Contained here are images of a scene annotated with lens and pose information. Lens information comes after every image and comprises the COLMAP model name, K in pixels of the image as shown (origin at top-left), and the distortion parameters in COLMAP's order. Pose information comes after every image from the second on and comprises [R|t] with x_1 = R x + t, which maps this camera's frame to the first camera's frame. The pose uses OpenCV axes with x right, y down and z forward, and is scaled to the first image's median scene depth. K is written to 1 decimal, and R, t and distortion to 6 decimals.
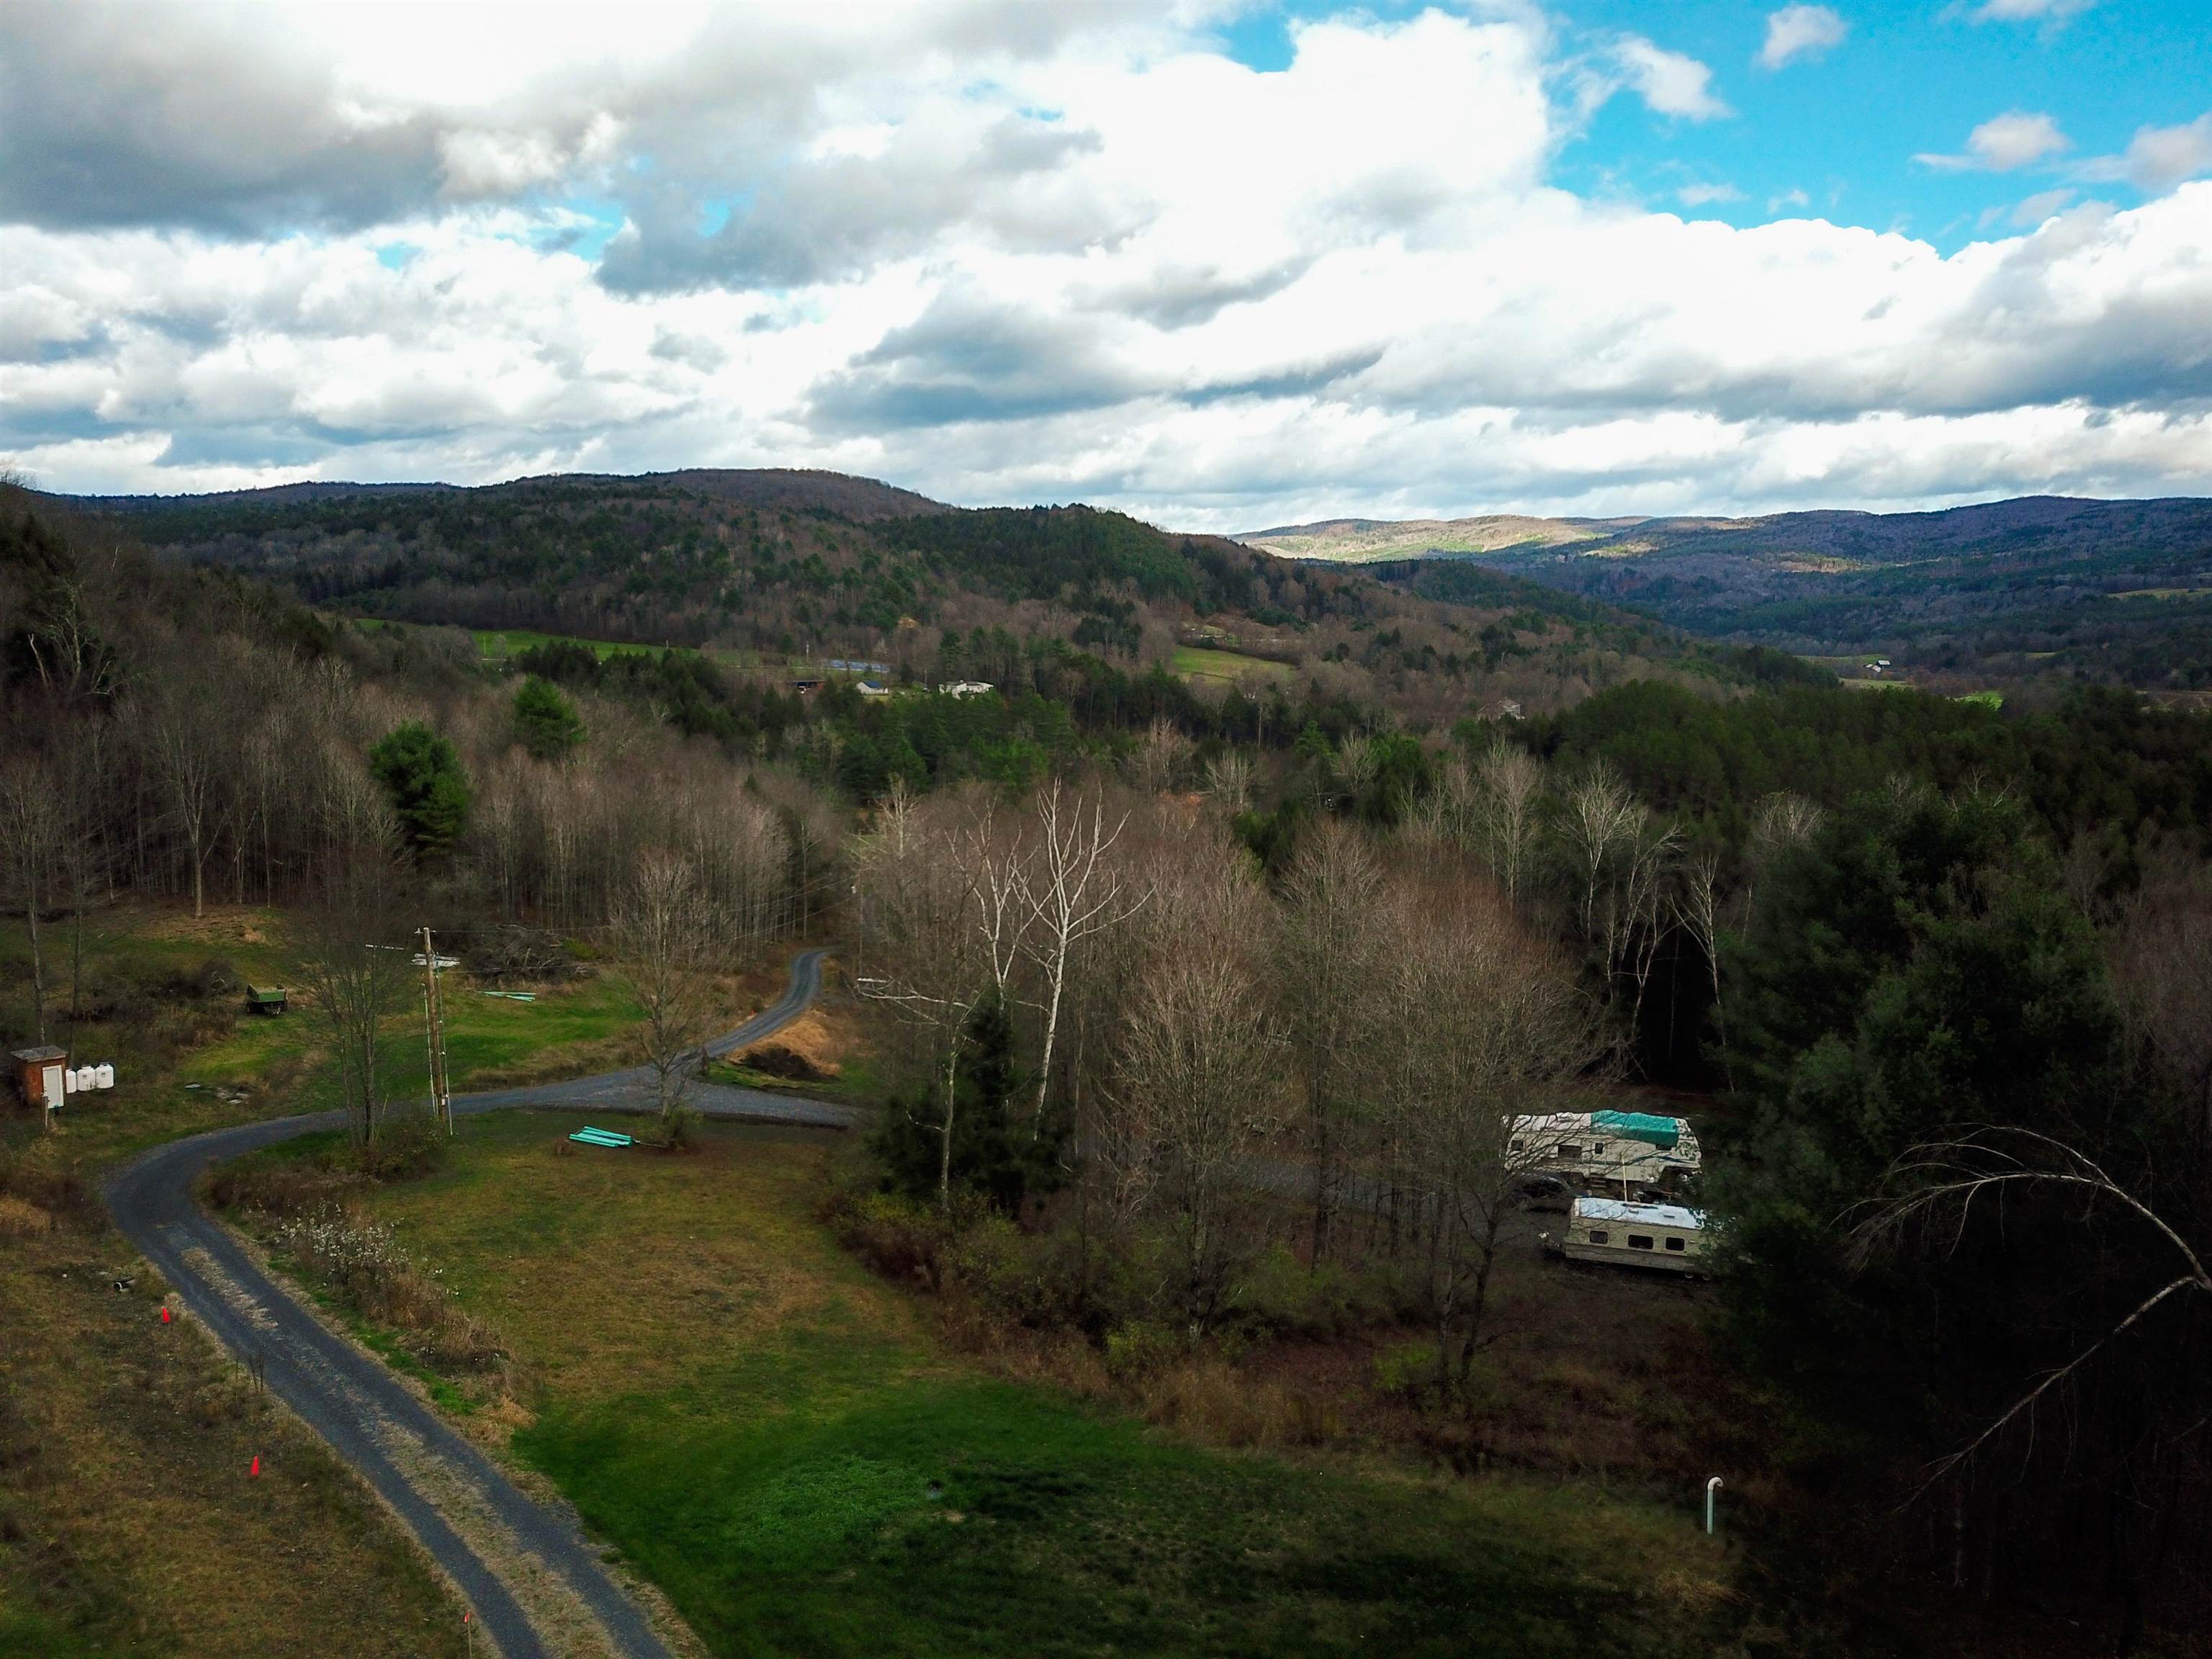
lens RADIAL K [[1671.2, 0, 1120.2], [0, 1671.2, 828.0], [0, 0, 1]] dist [0.000578, 0.003704]
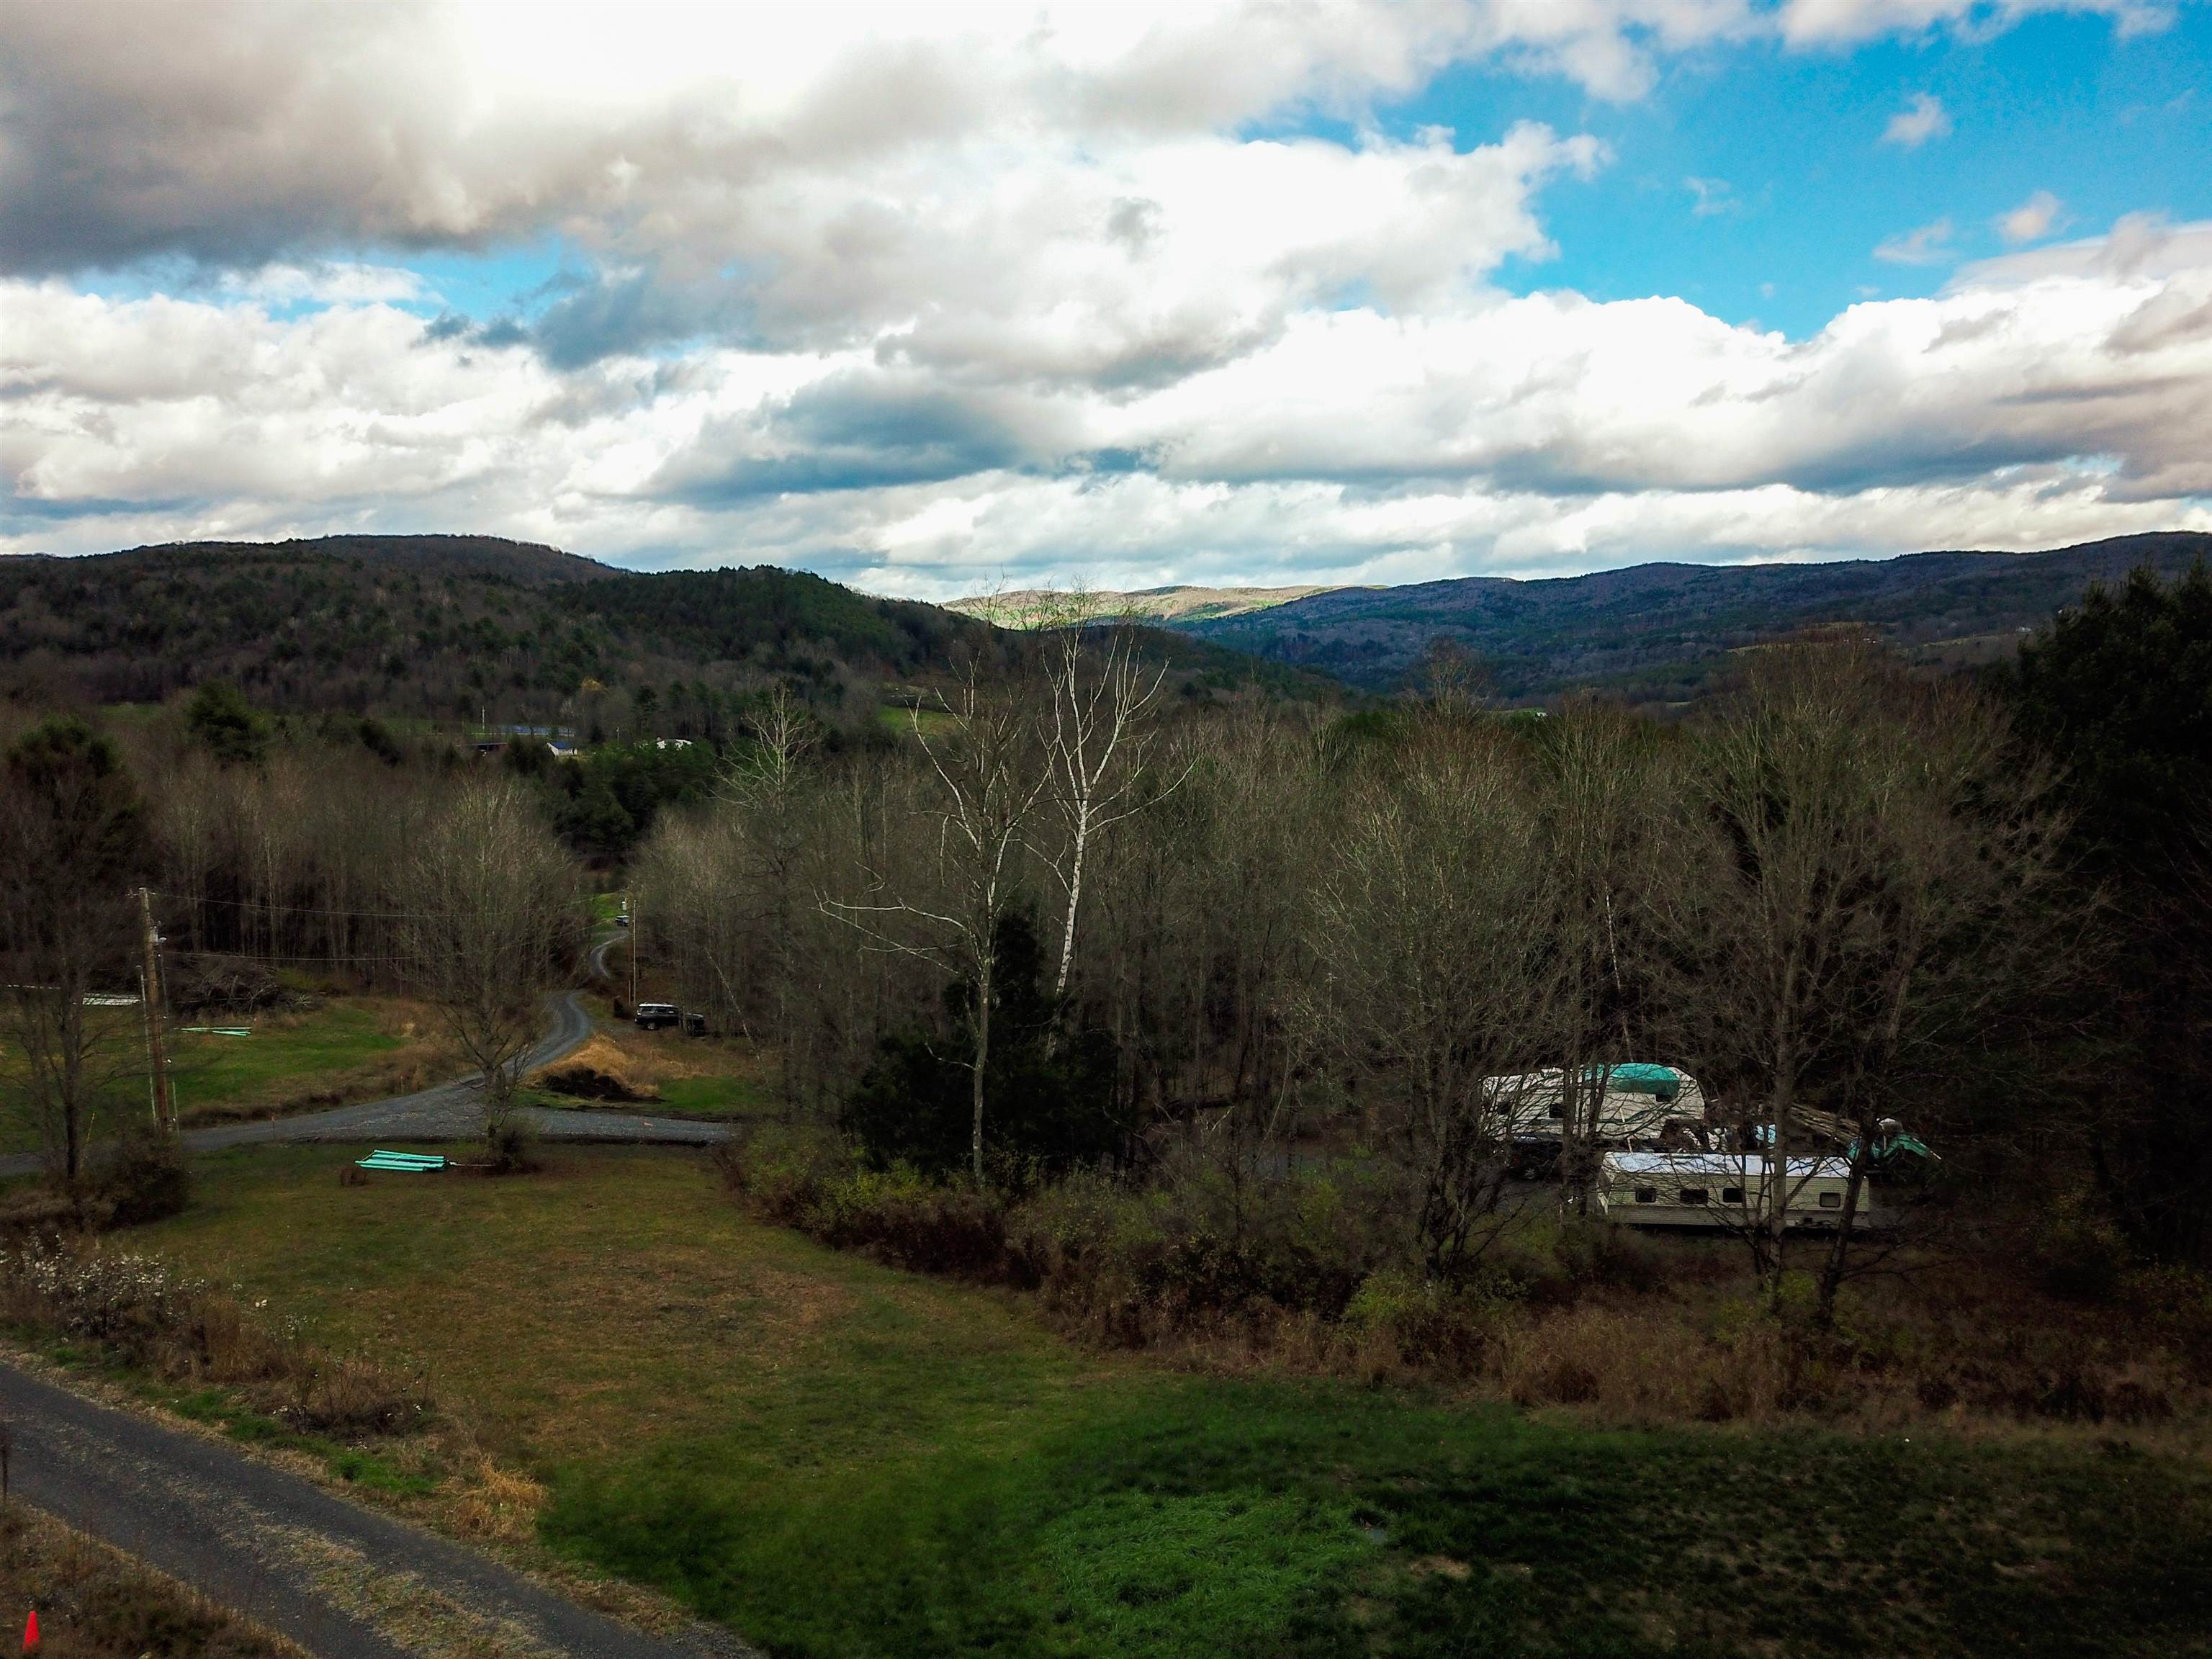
lens RADIAL K [[1671.2, 0, 1110.3], [0, 1671.2, 834.0], [0, 0, 1]] dist [0.000578, 0.003704]
pose [[0.982988, -0.034332, 0.180431, -0.071704], [0.041572, 0.998469, -0.036497, 0.044415], [-0.178902, 0.043377, 0.982910, 0.111818]]
